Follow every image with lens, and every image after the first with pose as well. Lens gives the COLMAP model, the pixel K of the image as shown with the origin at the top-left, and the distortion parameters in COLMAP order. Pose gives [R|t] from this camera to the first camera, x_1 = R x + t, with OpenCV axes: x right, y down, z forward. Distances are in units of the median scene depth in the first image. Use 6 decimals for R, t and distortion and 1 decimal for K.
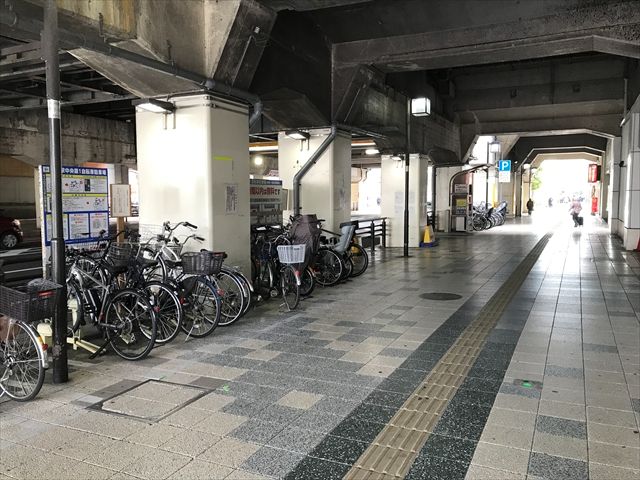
lens RADIAL K [[529.7, 0, 320.4], [0, 529.7, 239.8], [0, 0, 1]] dist [0.011018, 0.002057]
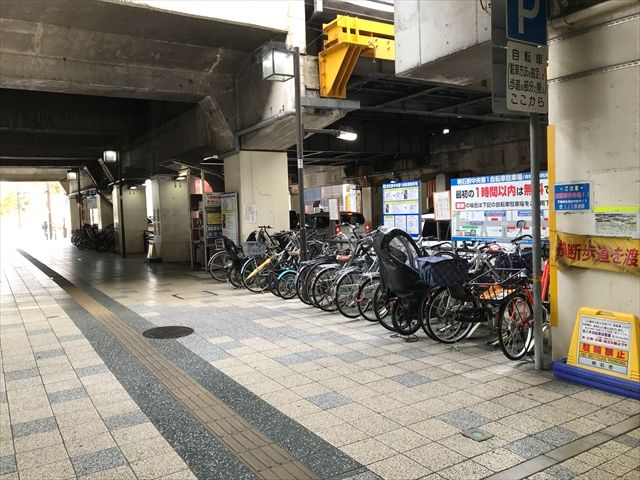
lens RADIAL K [[529.7, 0, 319.4], [0, 529.7, 239.6], [0, 0, 1]] dist [0.011018, 0.002057]
pose [[-0.542935, 0.076552, -0.836278, 0.797799], [-0.025193, 0.993904, 0.107336, -0.126561], [0.839396, 0.079345, -0.537697, 1.529426]]
